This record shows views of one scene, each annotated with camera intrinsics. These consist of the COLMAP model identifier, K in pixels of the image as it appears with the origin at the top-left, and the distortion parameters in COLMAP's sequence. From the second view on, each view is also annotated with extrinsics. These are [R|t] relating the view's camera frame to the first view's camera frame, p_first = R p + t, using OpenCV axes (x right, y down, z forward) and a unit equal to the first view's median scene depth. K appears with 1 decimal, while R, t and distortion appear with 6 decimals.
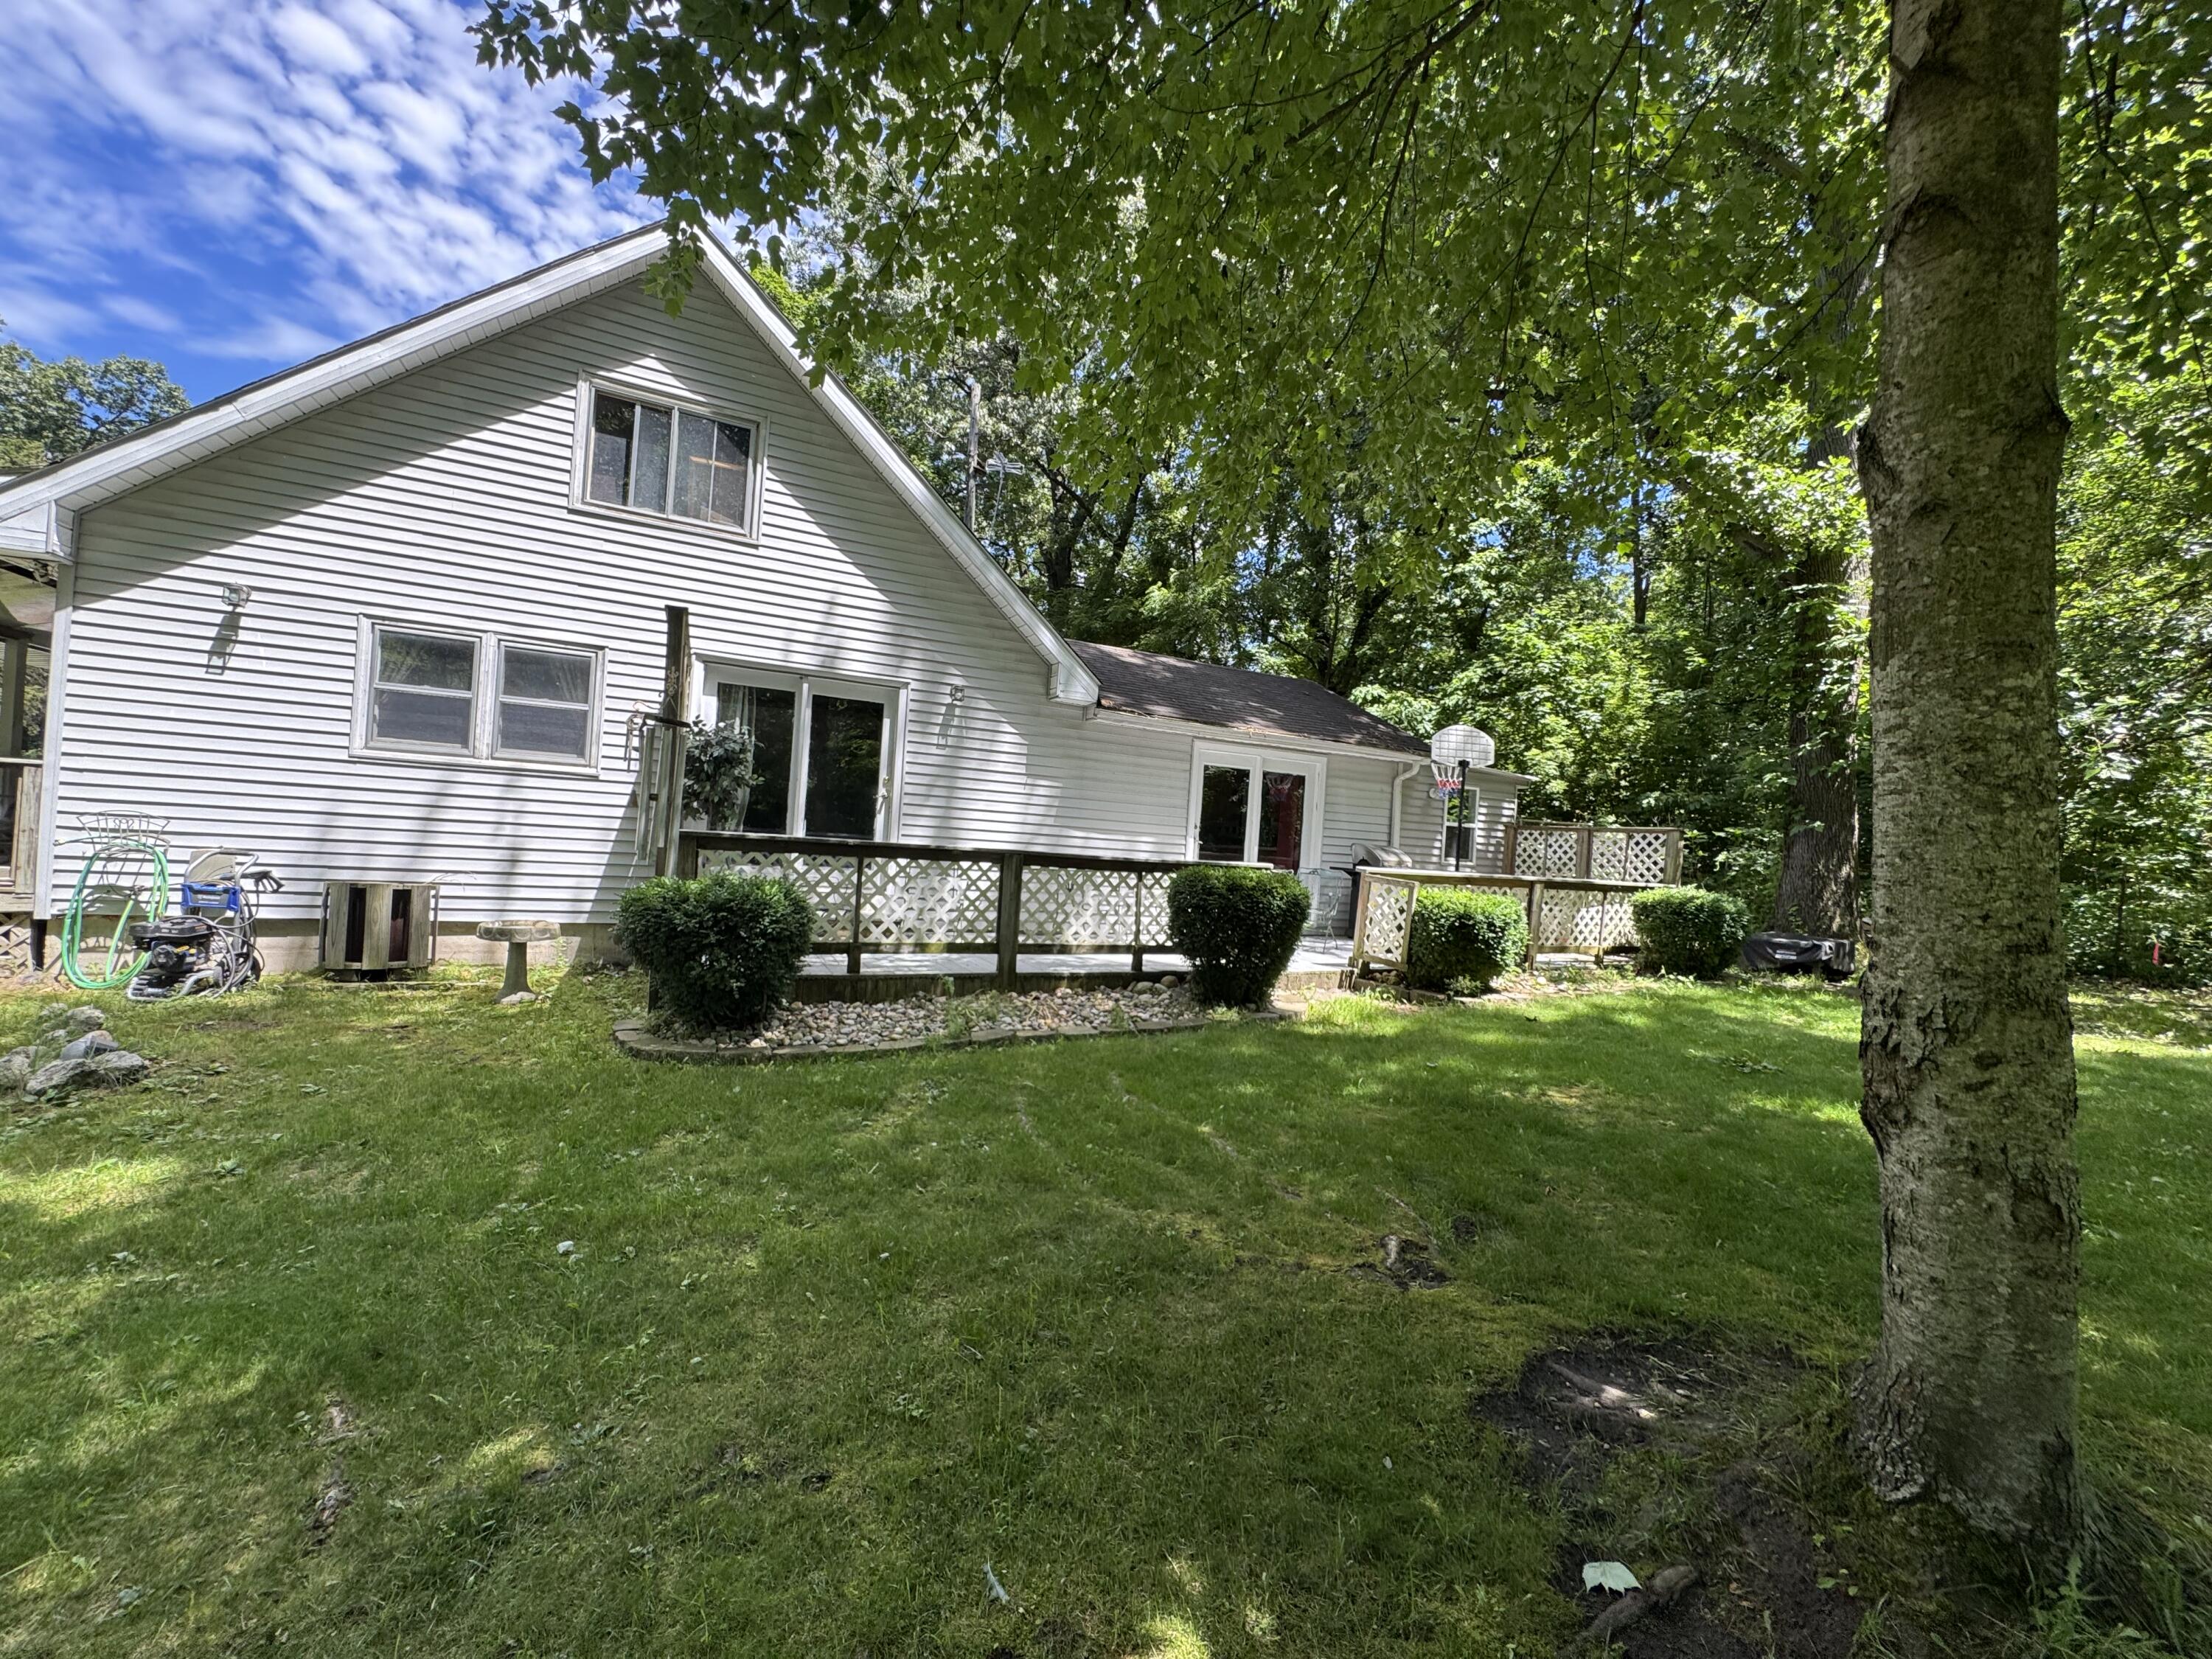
lens RADIAL K [[892.9, 0, 1099.6], [0, 892.9, 828.1], [0, 0, 1]] dist [-0.003444, 0.000251]
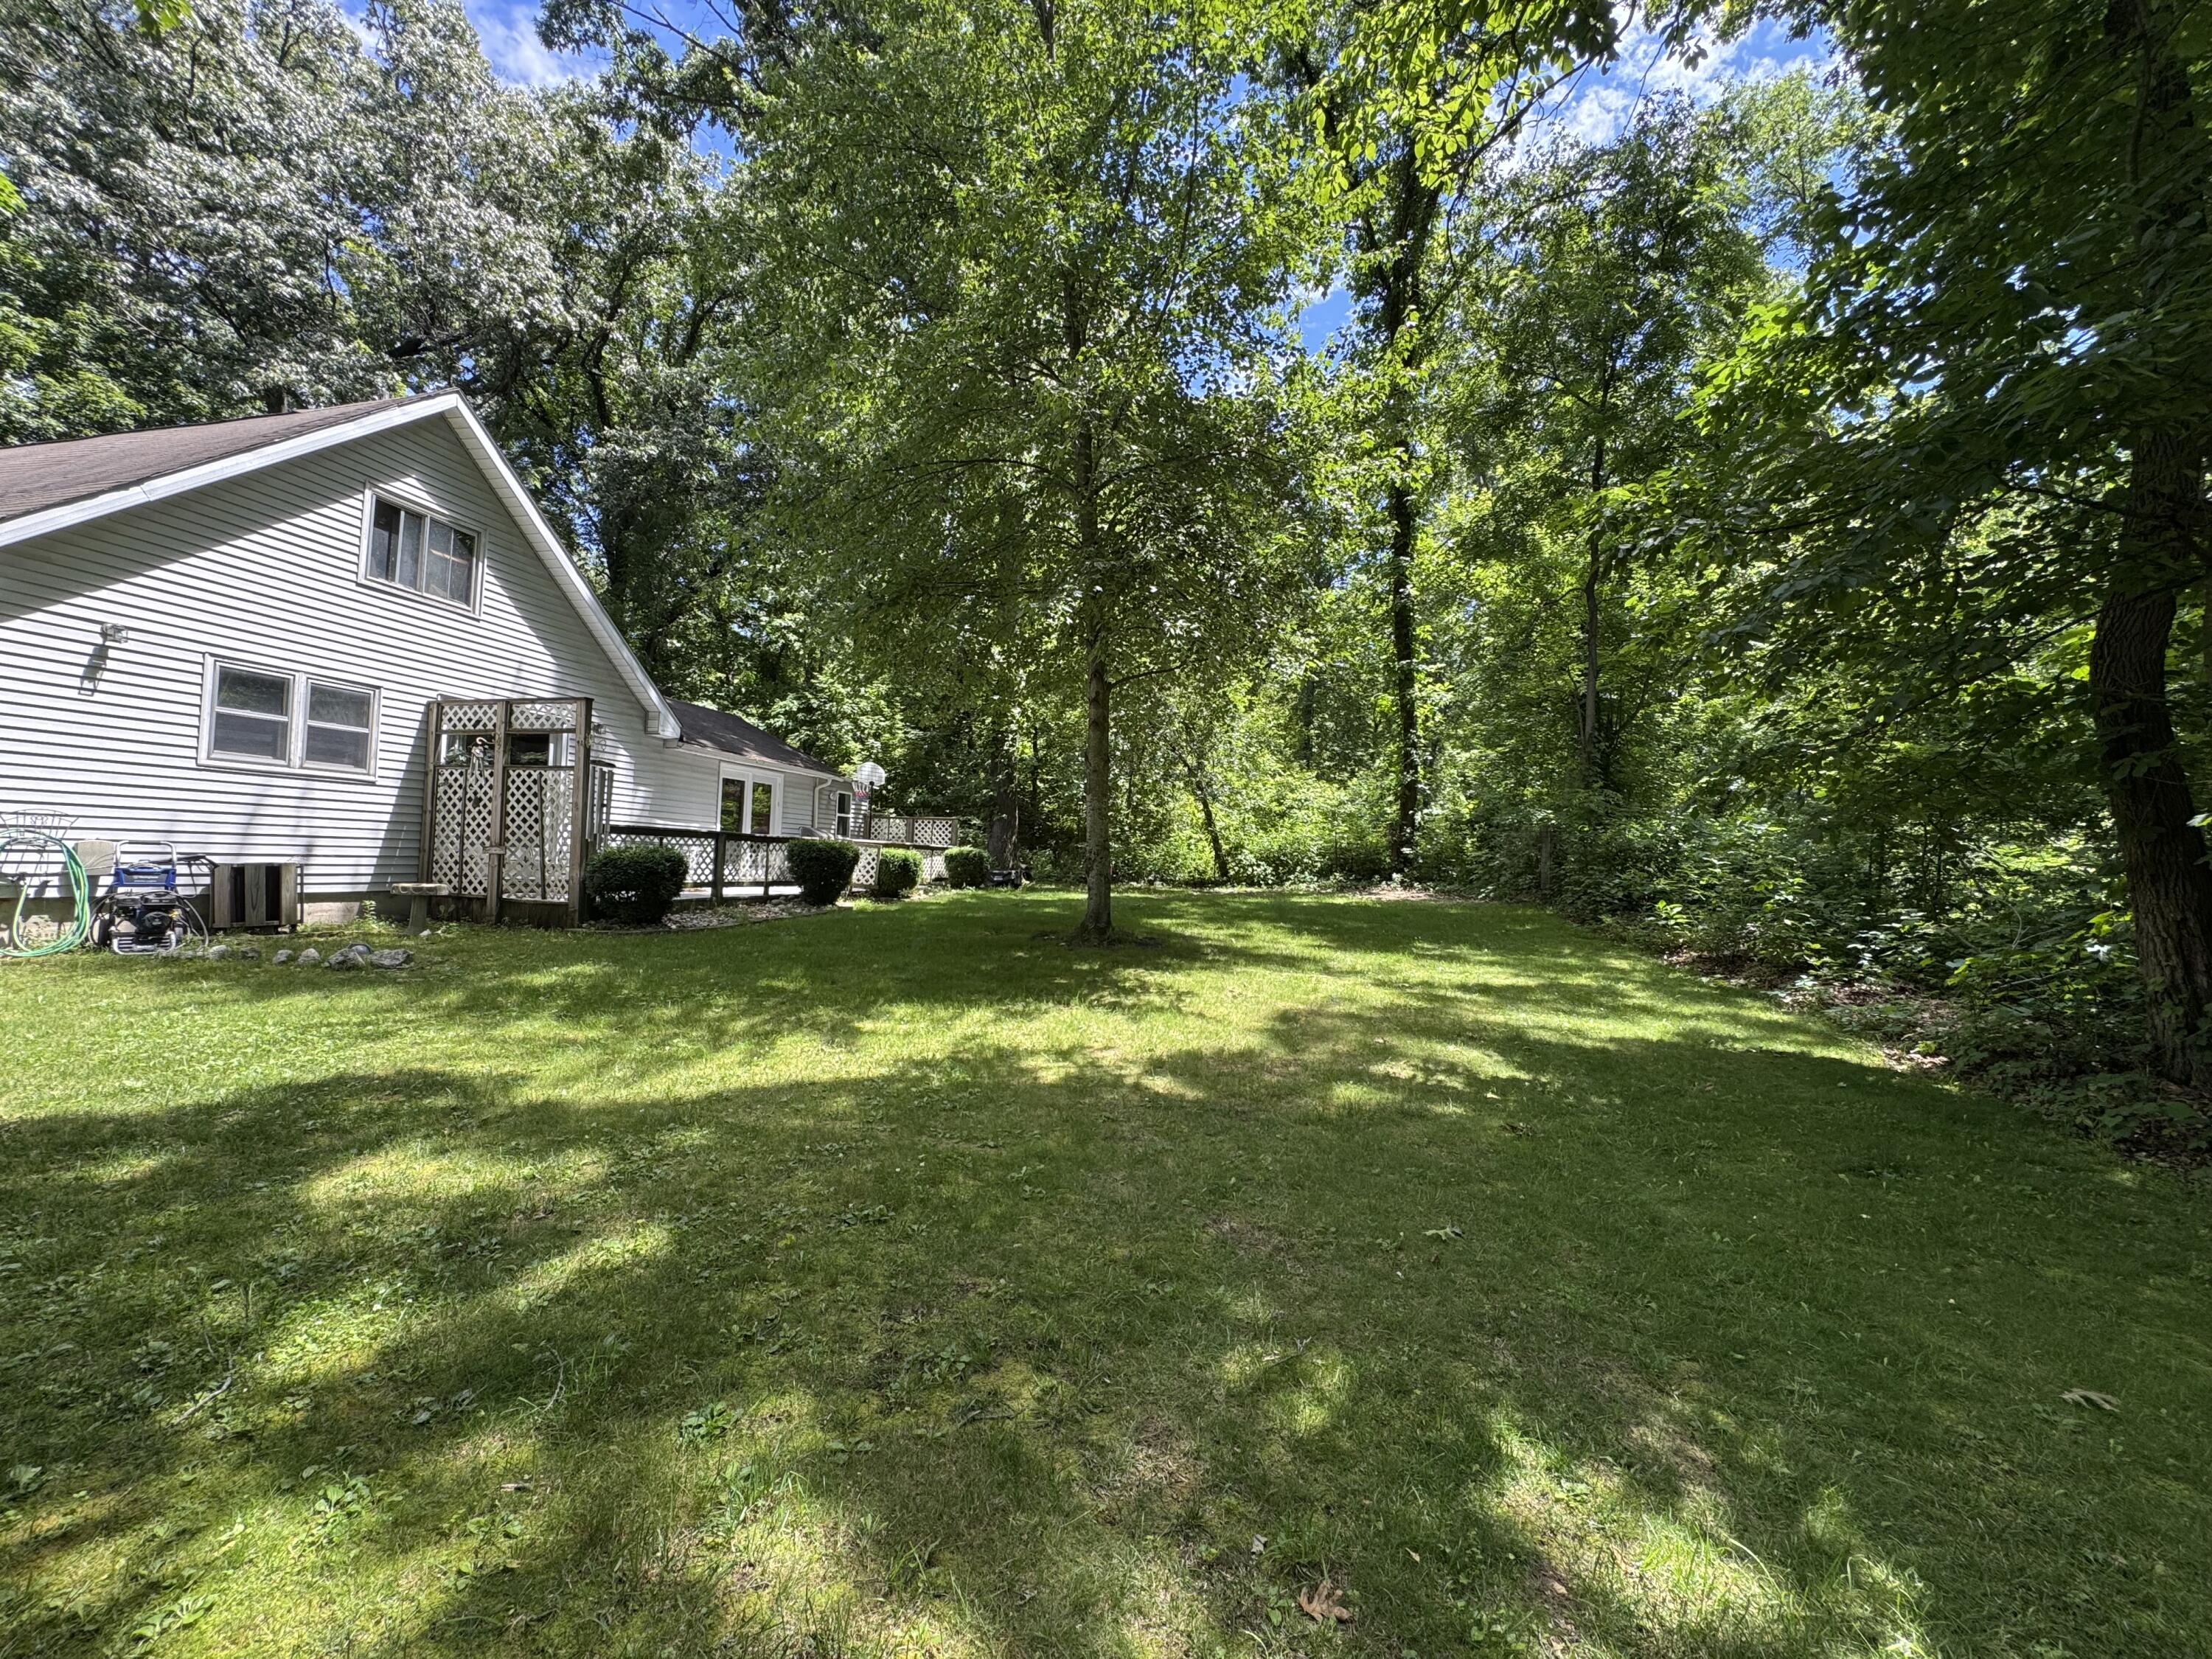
lens RADIAL K [[892.9, 0, 1105.8], [0, 892.9, 826.6], [0, 0, 1]] dist [-0.003444, 0.000251]
pose [[0.644887, -0.009490, 0.764219, -0.872322], [-0.003370, 0.999878, 0.015259, -0.015535], [-0.764270, -0.012416, 0.644776, -0.710120]]
